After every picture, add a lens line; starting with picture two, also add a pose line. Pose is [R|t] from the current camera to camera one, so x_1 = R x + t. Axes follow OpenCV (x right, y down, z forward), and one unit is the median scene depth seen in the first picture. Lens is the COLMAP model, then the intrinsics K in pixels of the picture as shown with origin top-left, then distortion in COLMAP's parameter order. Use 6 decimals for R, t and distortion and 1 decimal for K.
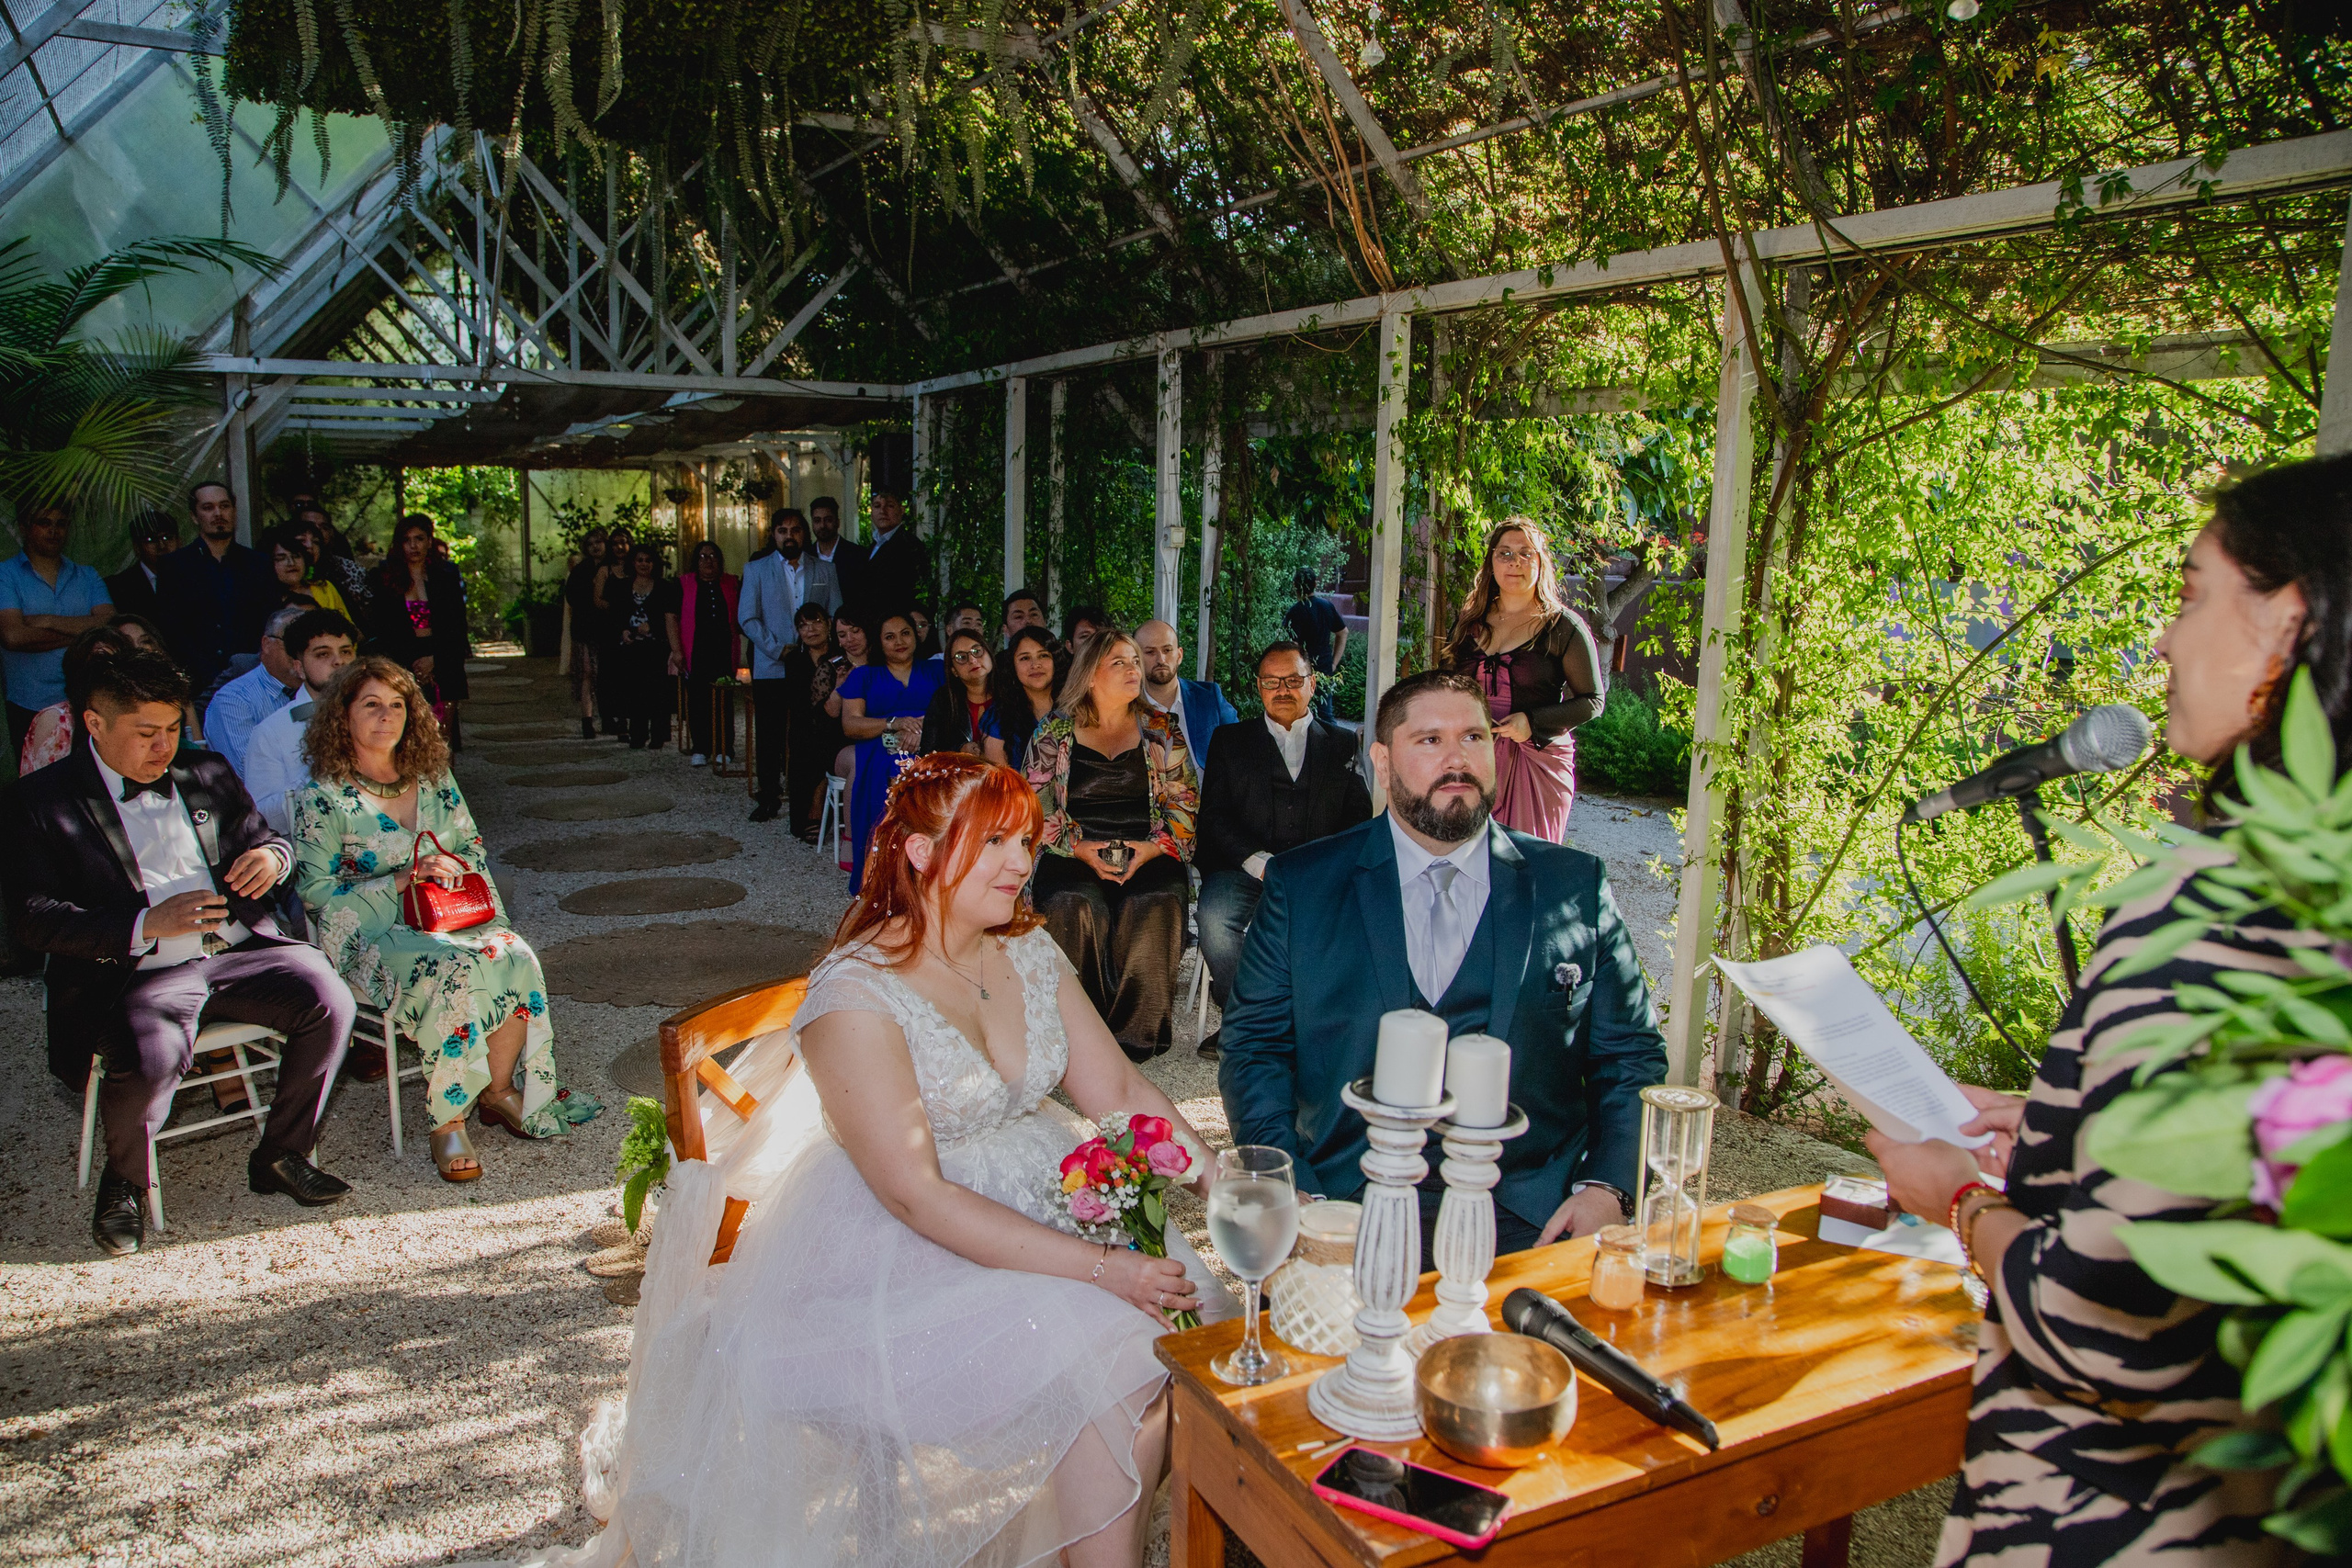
lens RADIAL K [[1830.8, 0, 1176.0], [0, 1830.8, 784.0], [0, 0, 1]] dist [-0.082254, 0.003425]
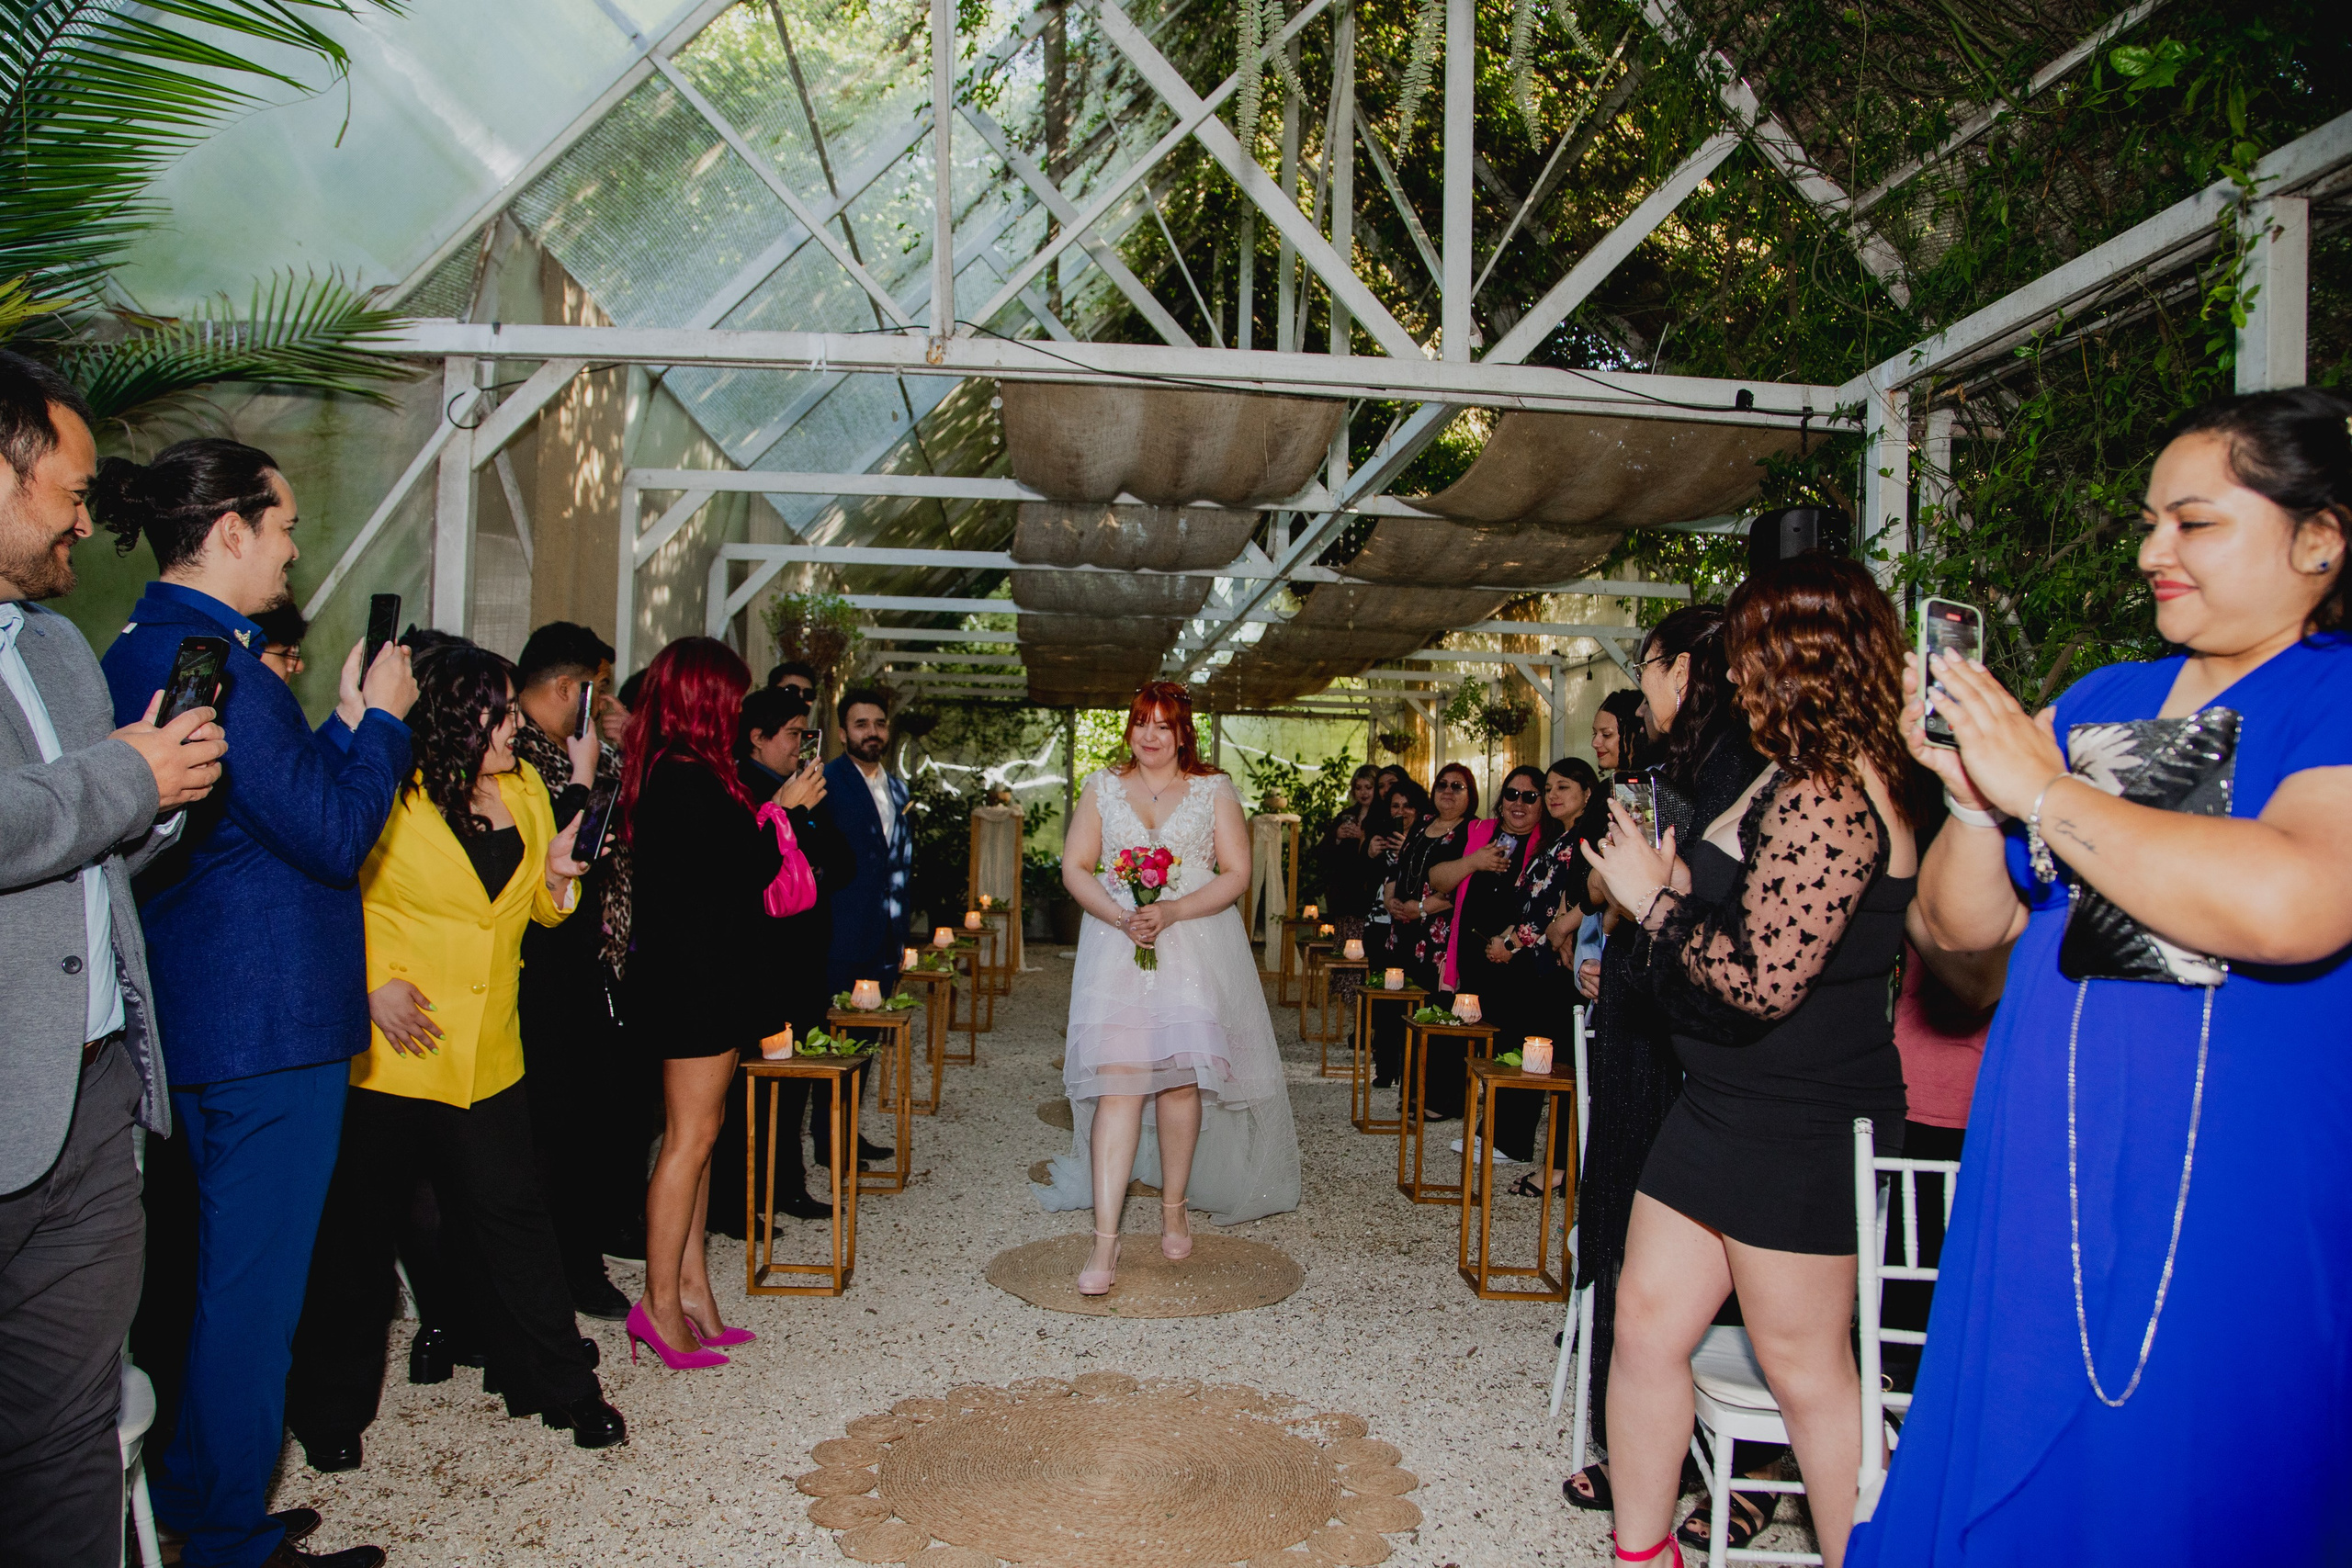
lens RADIAL K [[1830.8, 0, 1176.0], [0, 1830.8, 784.0], [0, 0, 1]] dist [-0.082254, 0.003425]
pose [[0.921244, 0.011301, -0.388822, -0.076890], [-0.074738, 0.986097, -0.148416, -0.027757], [0.381738, 0.165787, 0.909280, 0.335470]]
